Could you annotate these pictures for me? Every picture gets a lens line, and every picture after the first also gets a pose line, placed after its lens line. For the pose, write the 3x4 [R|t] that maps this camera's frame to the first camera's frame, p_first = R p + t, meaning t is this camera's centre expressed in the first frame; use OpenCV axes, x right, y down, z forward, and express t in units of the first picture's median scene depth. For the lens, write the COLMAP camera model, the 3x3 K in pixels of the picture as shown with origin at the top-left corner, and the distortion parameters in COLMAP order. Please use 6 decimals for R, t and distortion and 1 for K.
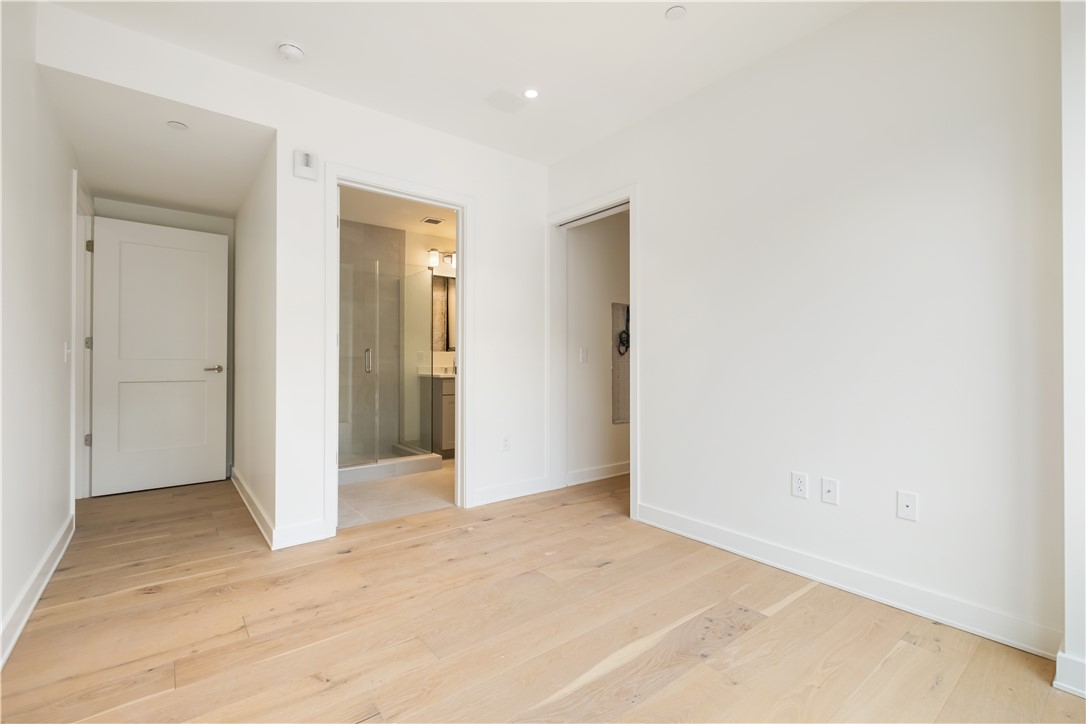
lens RADIAL K [[486.4, 0, 543.6], [0, 486.4, 362.2], [0, 0, 1]] dist [0.001415, 0.000217]
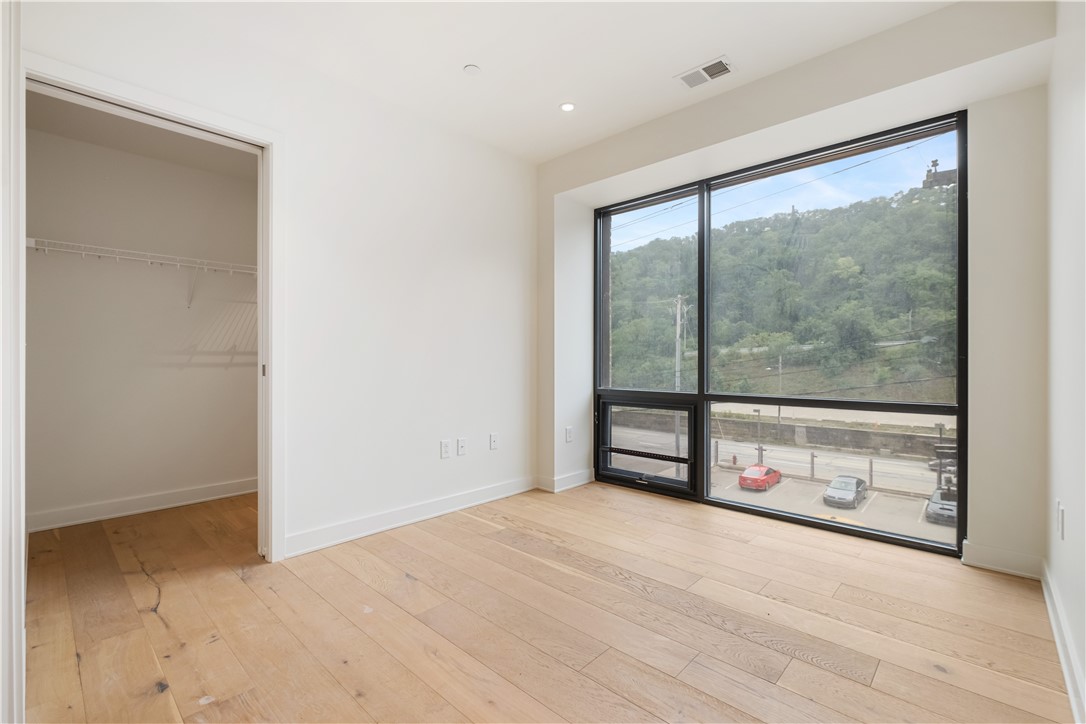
lens RADIAL K [[486.4, 0, 546.7], [0, 486.4, 357.1], [0, 0, 1]] dist [0.001415, 0.000217]
pose [[-0.175508, 0.007307, 0.984451, -0.699200], [-0.003171, 0.999963, -0.007987, 0.000825], [-0.984473, -0.004523, -0.175478, 0.755287]]
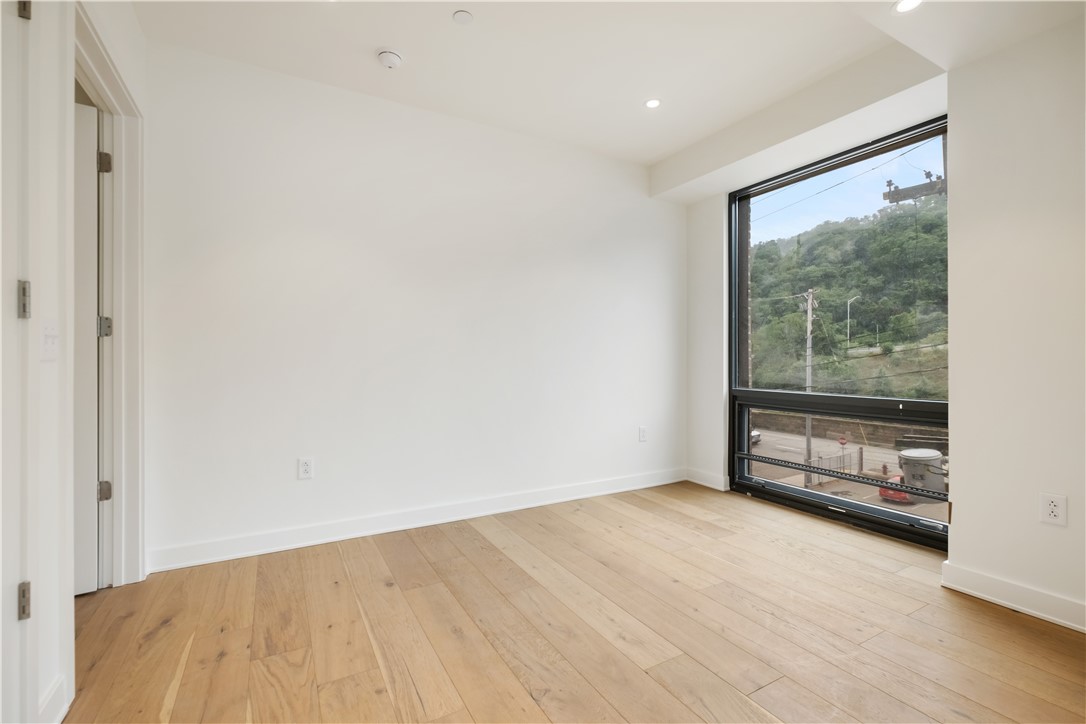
lens RADIAL K [[486.4, 0, 540.5], [0, 486.4, 364.4], [0, 0, 1]] dist [0.001415, 0.000217]
pose [[0.142320, -0.008009, 0.989788, -0.765551], [0.000542, 0.999968, 0.008013, 0.001721], [-0.989821, -0.000604, 0.142320, 0.691084]]
